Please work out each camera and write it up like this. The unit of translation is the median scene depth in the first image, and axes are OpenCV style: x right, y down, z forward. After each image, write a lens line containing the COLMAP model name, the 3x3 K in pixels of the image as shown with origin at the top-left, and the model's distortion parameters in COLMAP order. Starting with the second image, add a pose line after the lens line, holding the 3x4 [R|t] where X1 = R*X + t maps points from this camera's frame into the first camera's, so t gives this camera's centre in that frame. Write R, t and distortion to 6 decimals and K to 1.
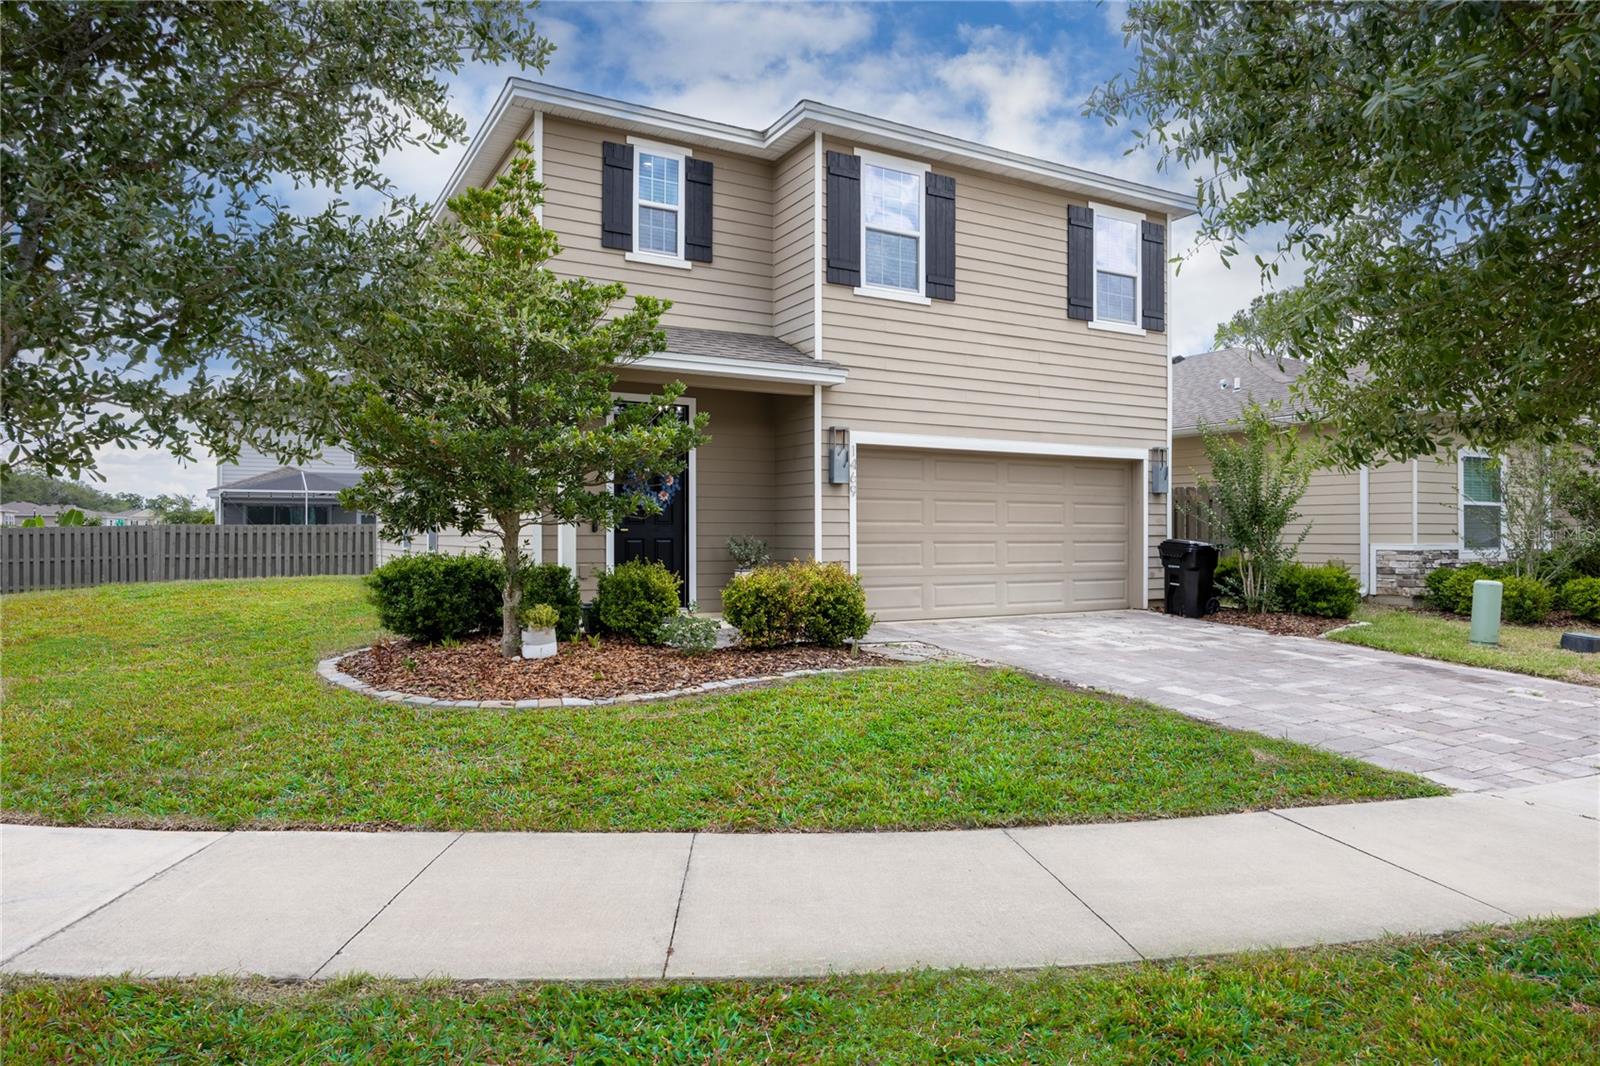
lens RADIAL K [[997.4, 0, 800.0], [0, 997.4, 533.0], [0, 0, 1]] dist [0.002084, 0.000033]
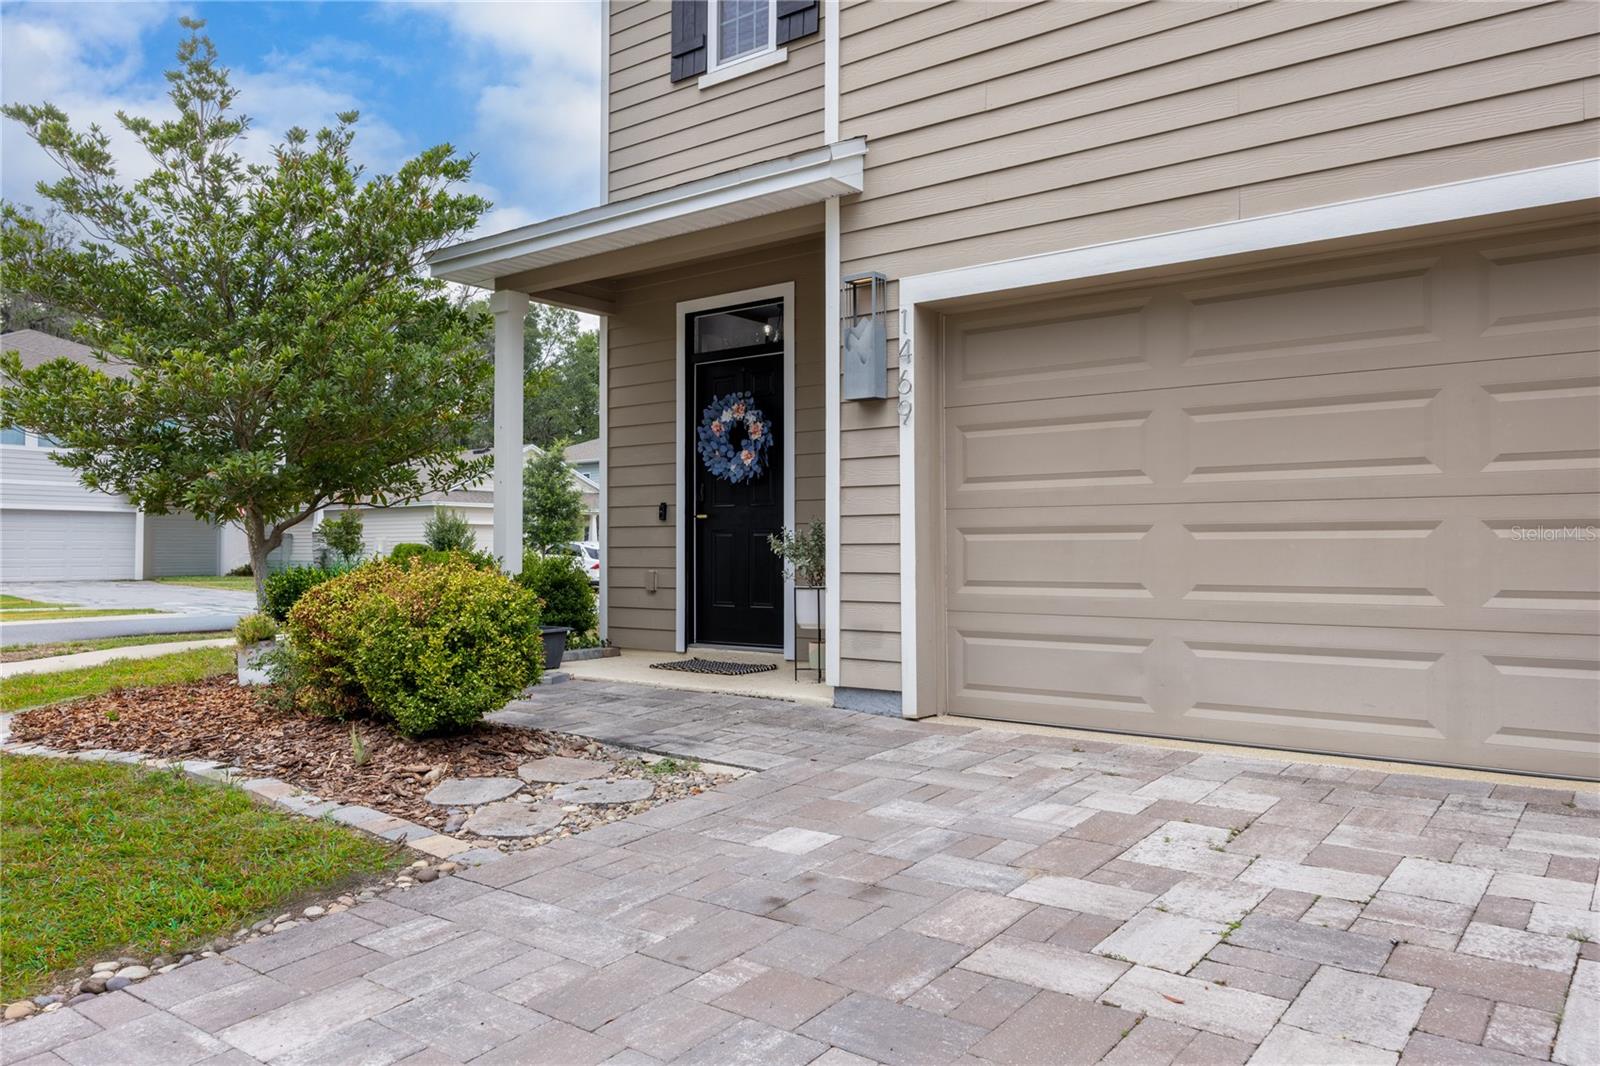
lens RADIAL K [[1143.7, 0, 800.0], [0, 1143.7, 533.0], [0, 0, 1]] dist [-0.000178, -0.000642]
pose [[0.381750, -0.019283, -0.924065, 0.473900], [0.001618, 0.999795, -0.020194, 0.019758], [0.924264, 0.006214, 0.381703, 0.725285]]
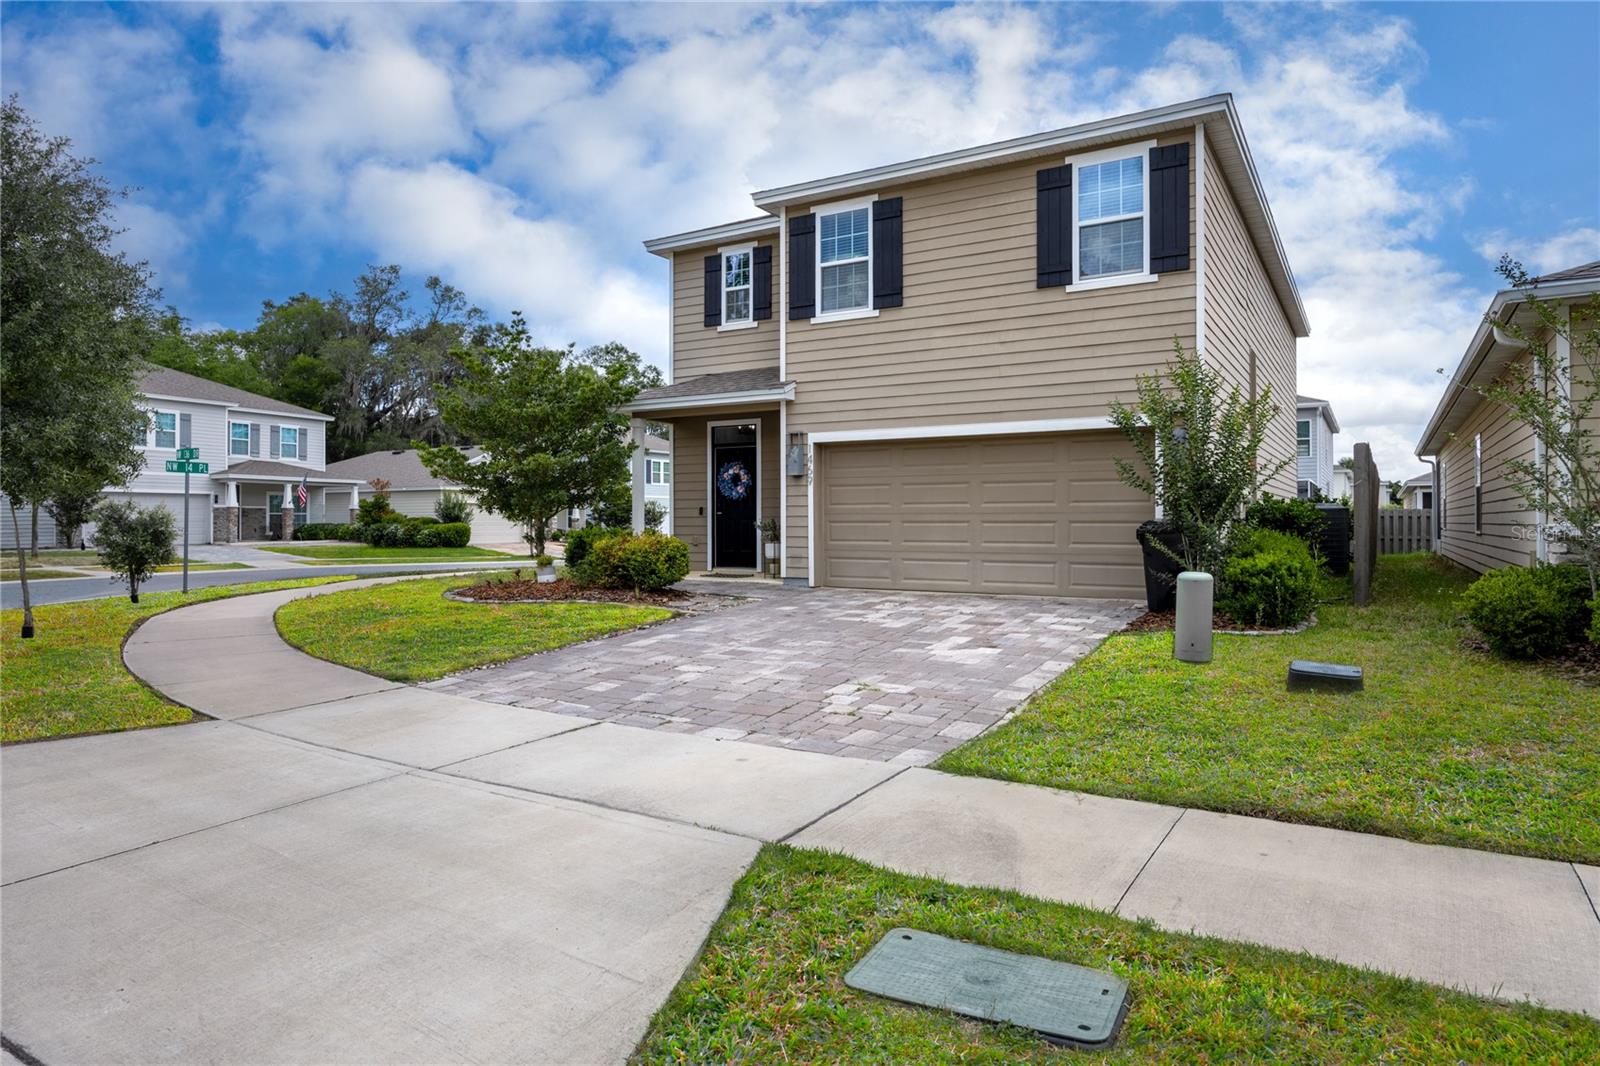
lens RADIAL K [[956.7, 0, 800.0], [0, 956.7, 533.0], [0, 0, 1]] dist [-0.001761, -0.000094]
pose [[0.491906, 0.007109, -0.870619, 1.041365], [0.002503, 0.999951, 0.009579, 0.011449], [0.870645, -0.006891, 0.491864, 0.373956]]
